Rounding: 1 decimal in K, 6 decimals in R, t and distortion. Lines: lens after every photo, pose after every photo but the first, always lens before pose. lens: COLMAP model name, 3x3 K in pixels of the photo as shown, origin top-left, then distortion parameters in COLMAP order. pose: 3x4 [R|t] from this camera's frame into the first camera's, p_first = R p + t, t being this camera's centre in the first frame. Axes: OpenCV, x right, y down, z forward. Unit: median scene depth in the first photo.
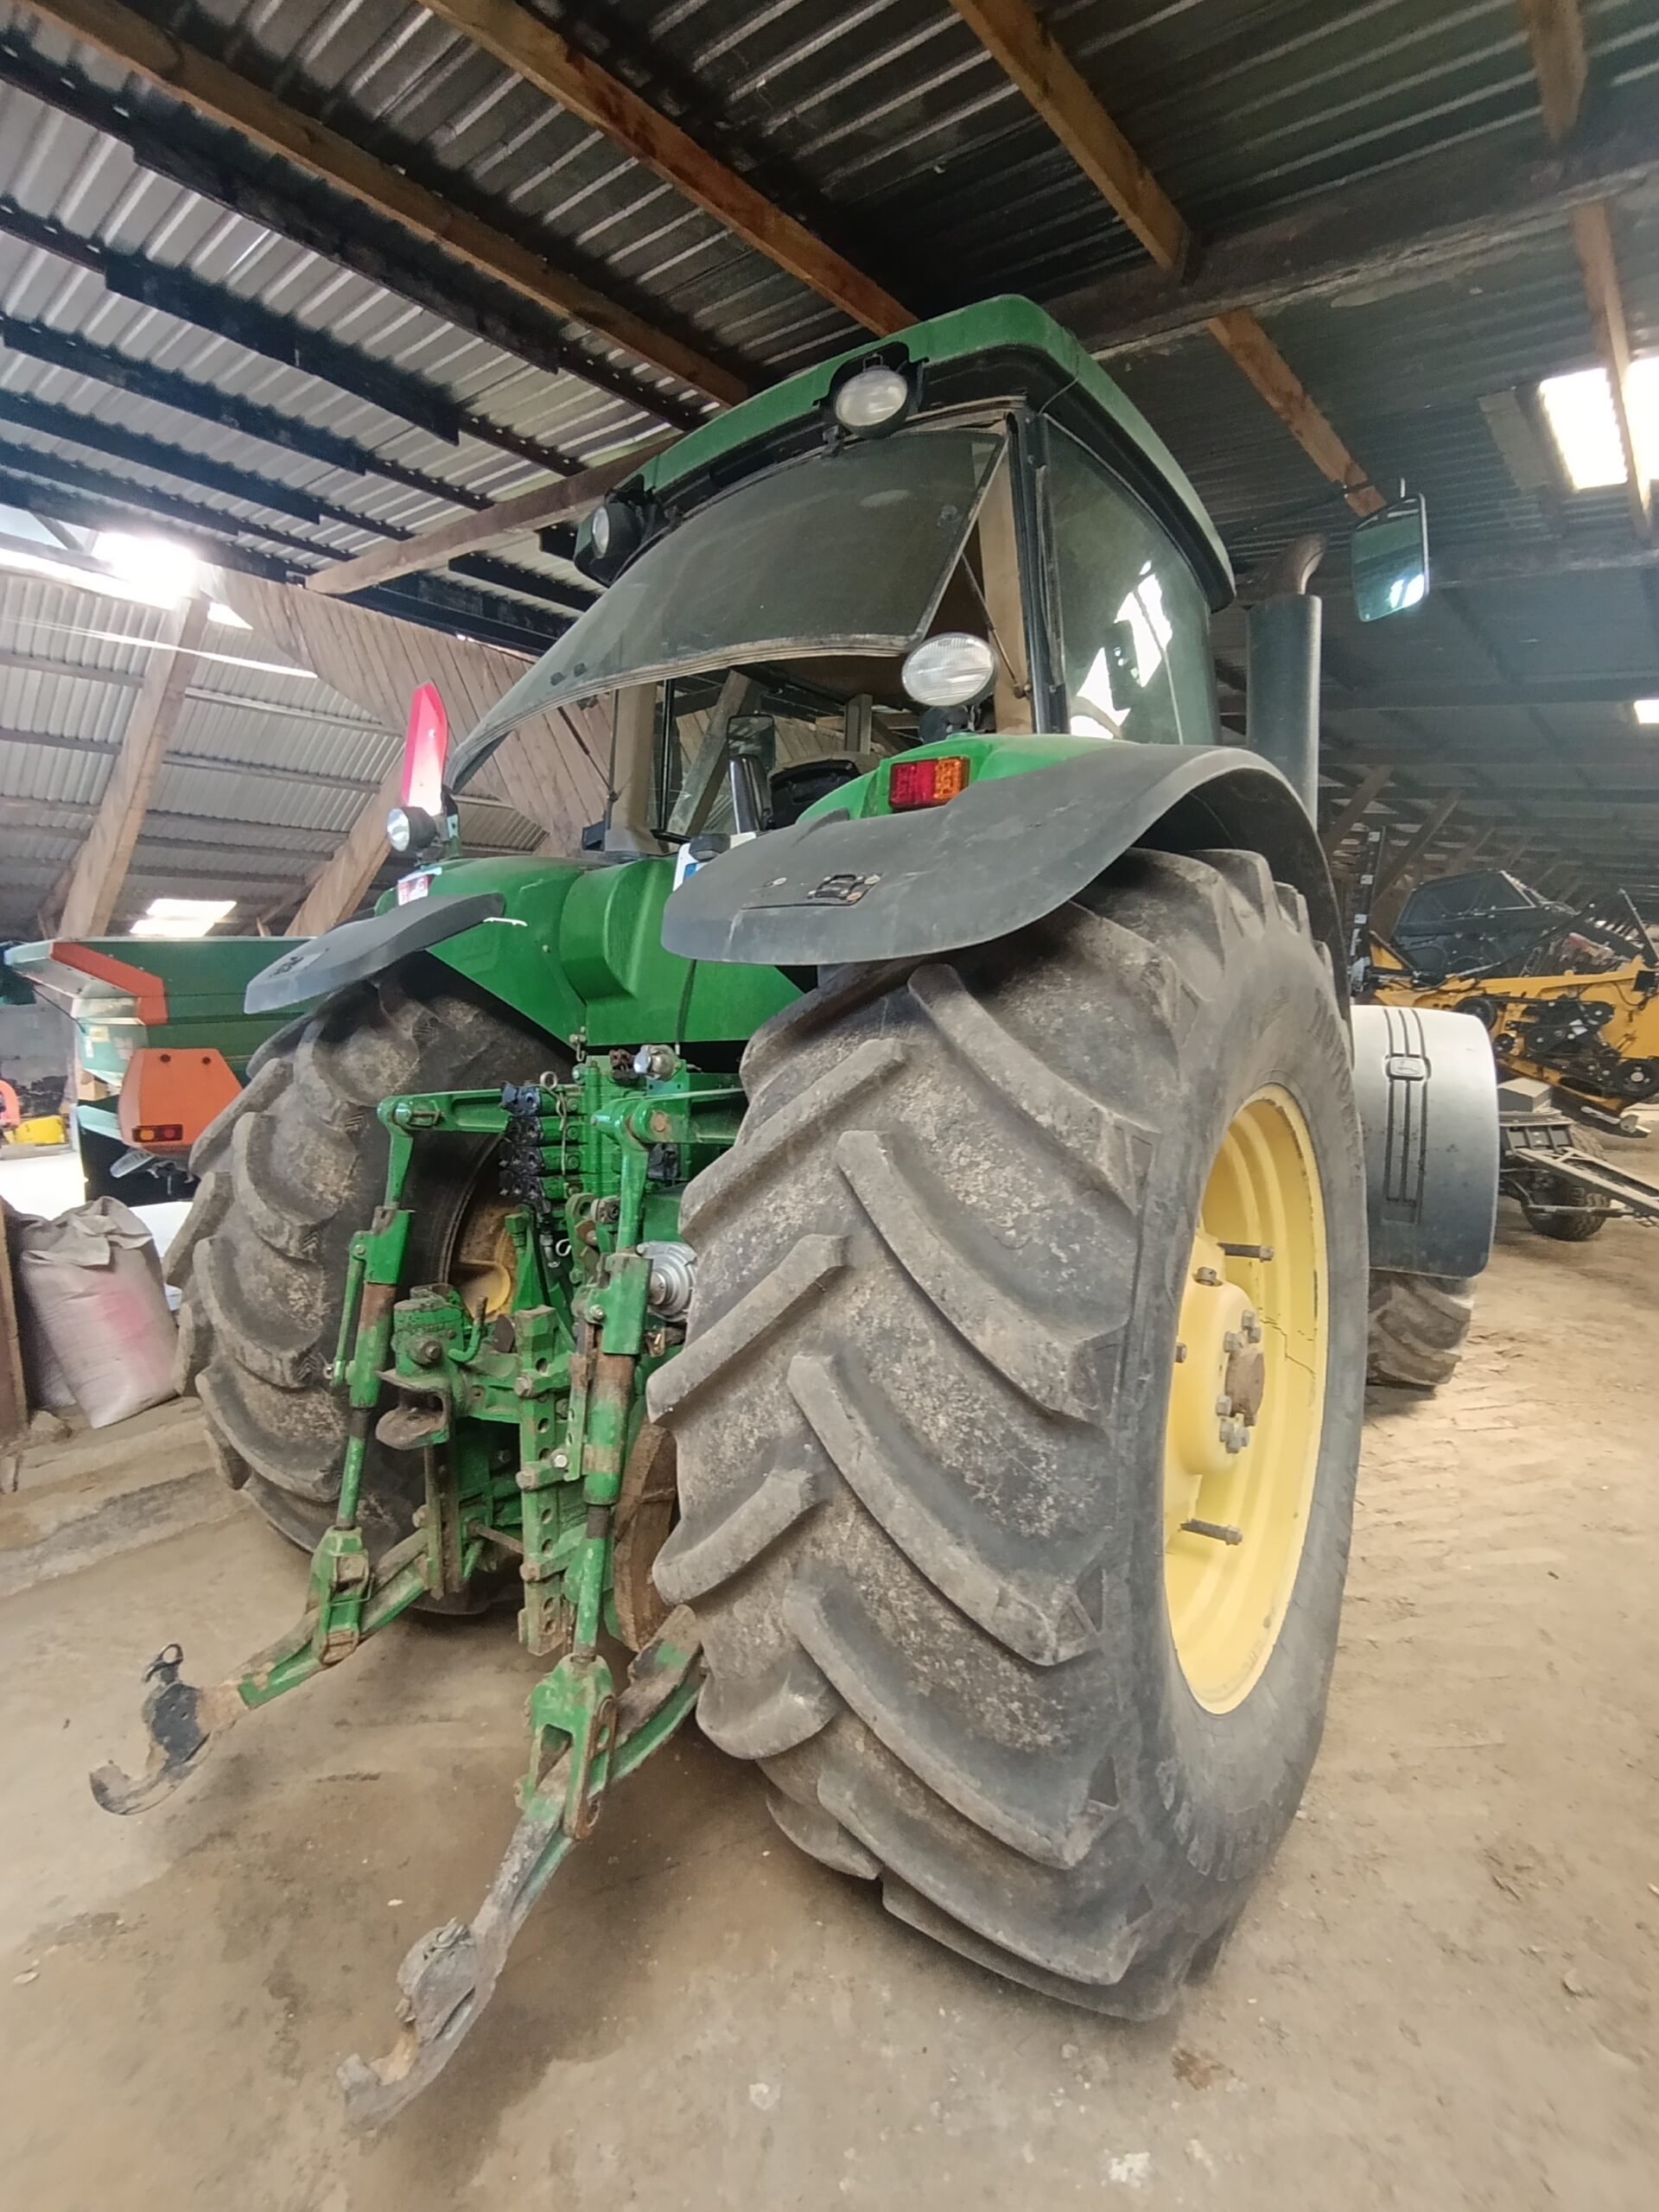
lens RADIAL K [[1045.4, 0, 817.6], [0, 1045.4, 1102.3], [0, 0, 1]] dist [-0.010703, 0.032381]
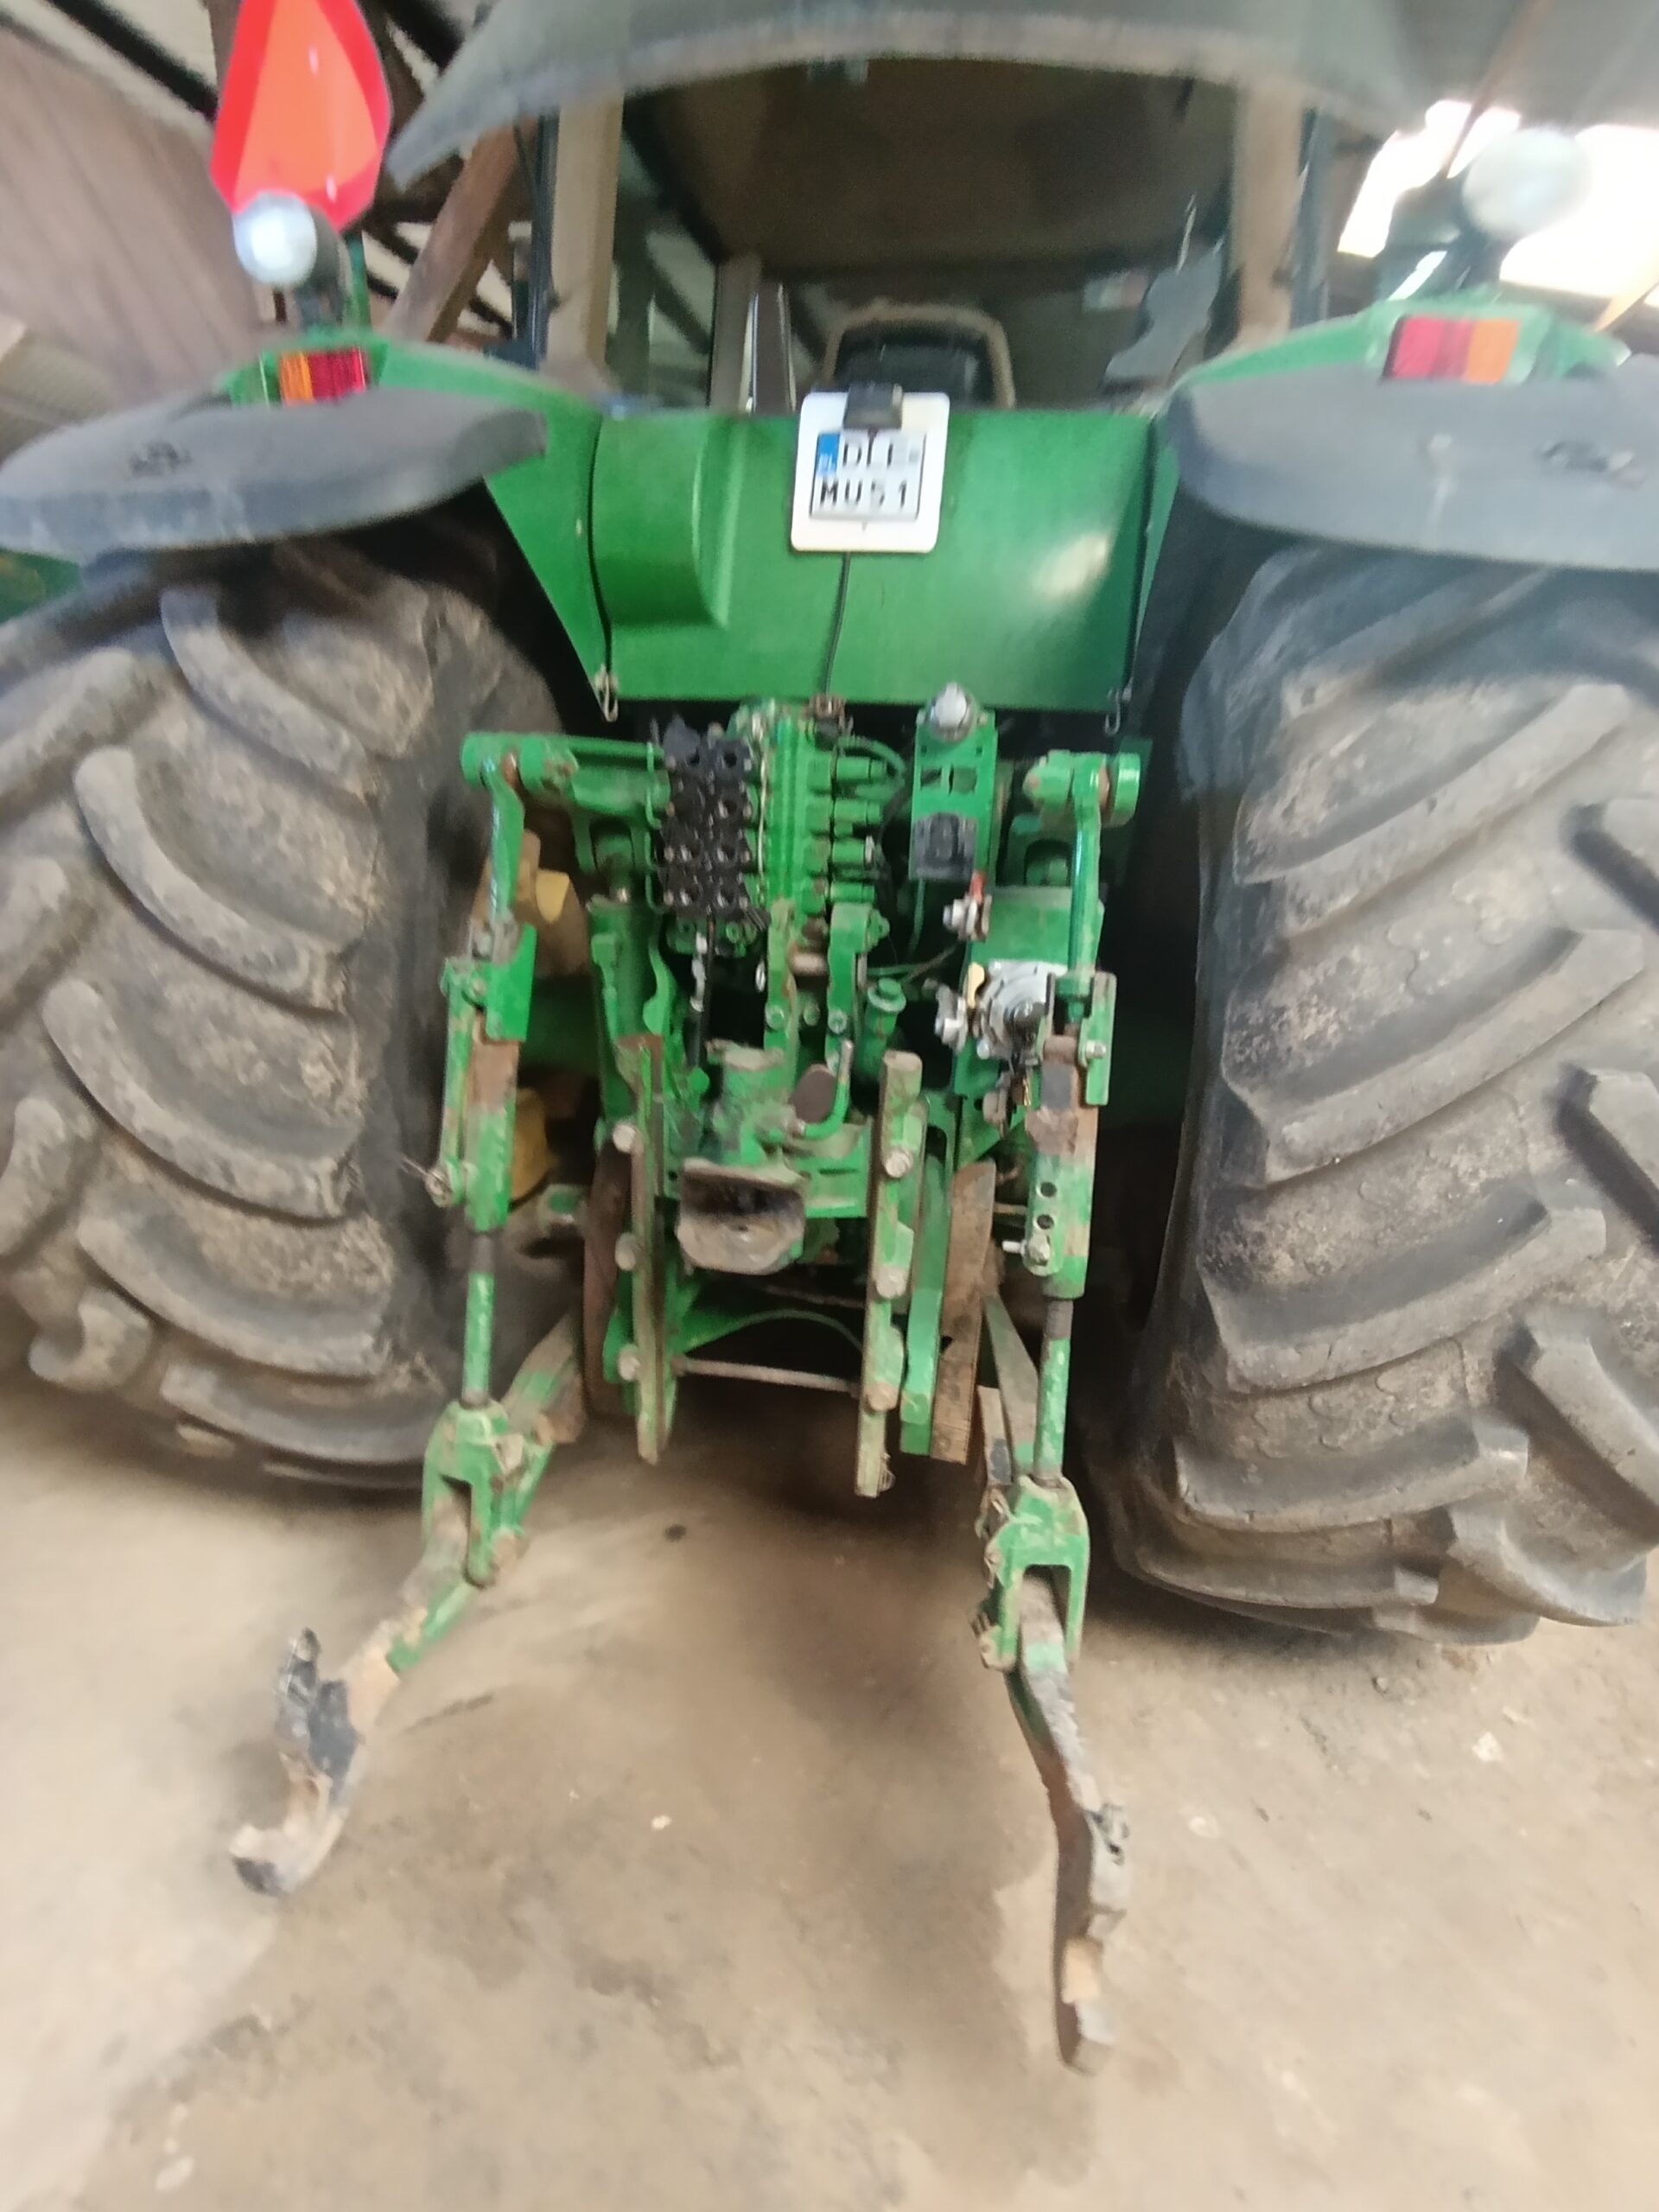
lens RADIAL K [[1045.4, 0, 817.6], [0, 1045.4, 1102.3], [0, 0, 1]] dist [-0.010703, 0.032381]
pose [[0.866990, -0.077518, 0.492260, -0.545106], [-0.037187, 0.975009, 0.219032, 0.060564], [-0.496936, -0.208205, 0.842440, 0.347453]]
